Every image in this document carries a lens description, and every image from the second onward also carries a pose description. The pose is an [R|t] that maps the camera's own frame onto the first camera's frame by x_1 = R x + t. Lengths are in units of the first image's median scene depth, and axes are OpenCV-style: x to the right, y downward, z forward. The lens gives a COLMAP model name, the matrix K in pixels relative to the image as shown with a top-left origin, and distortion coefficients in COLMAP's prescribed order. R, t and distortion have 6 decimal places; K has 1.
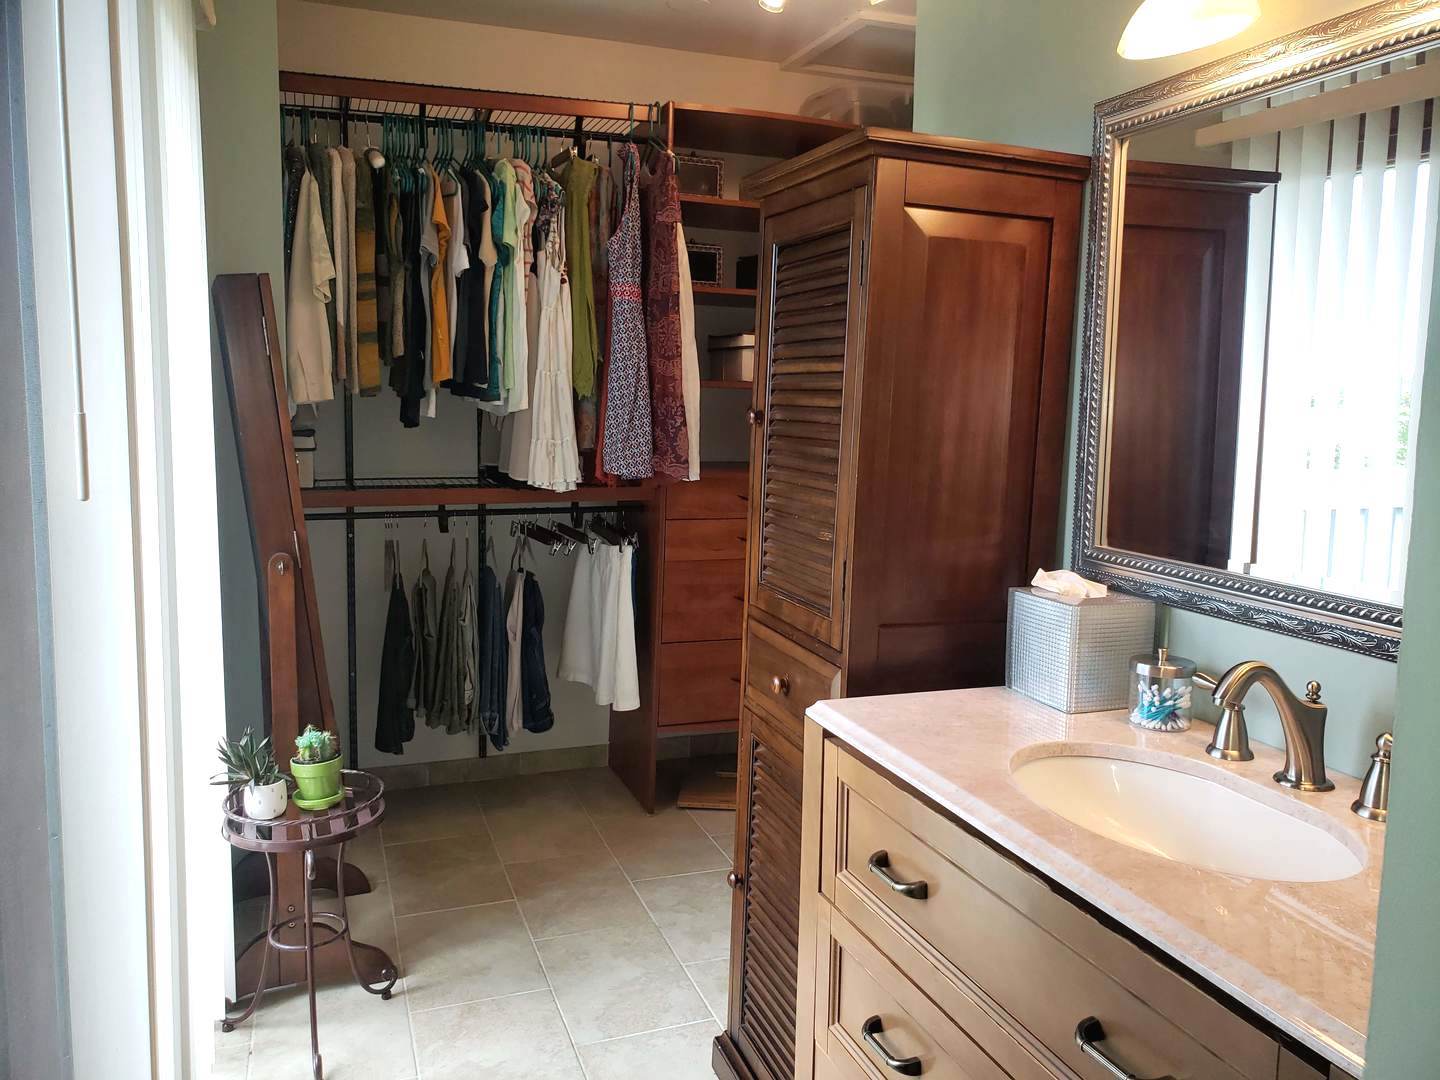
lens RADIAL K [[1131.0, 0, 723.6], [0, 1131.0, 535.3], [0, 0, 1]] dist [-0.040063, 0.101303]
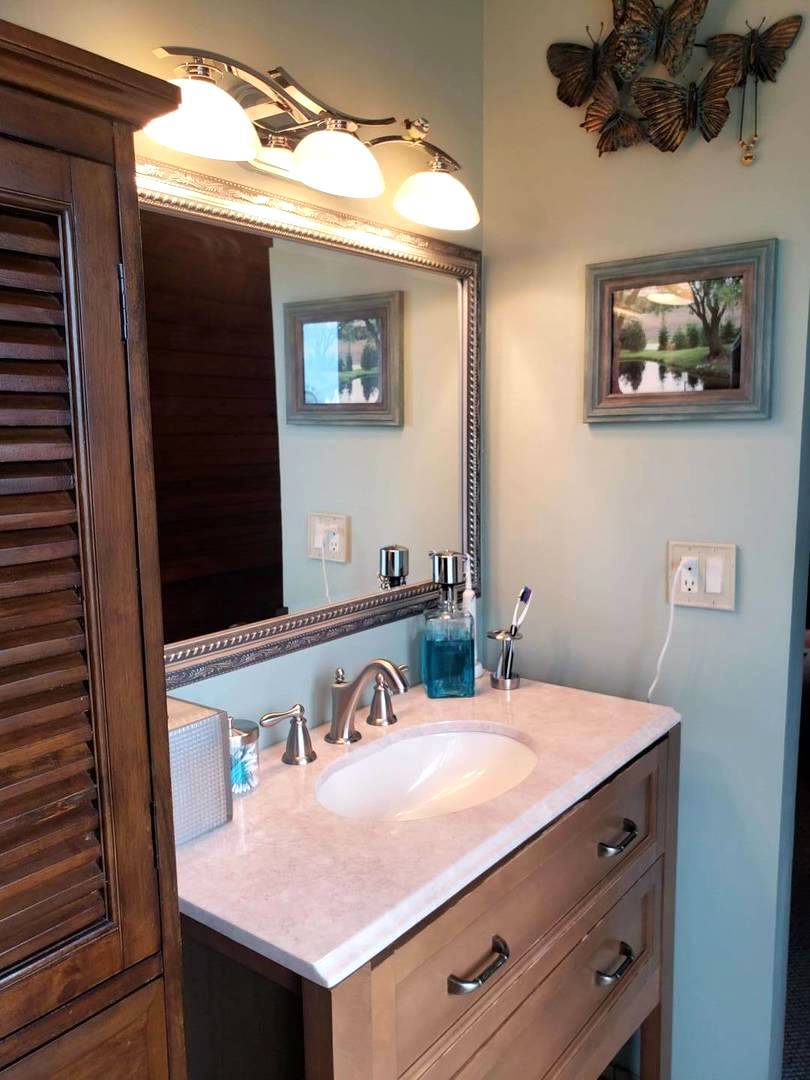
lens RADIAL K [[848.3, 0, 405.0], [0, 848.3, 540.0], [0, 0, 1]] dist [-0.040063, 0.101303]
pose [[-0.530934, -0.143989, 0.835091, -0.385226], [0.090868, 0.970103, 0.225040, -0.245666], [-0.842527, 0.195365, -0.501976, 1.337590]]
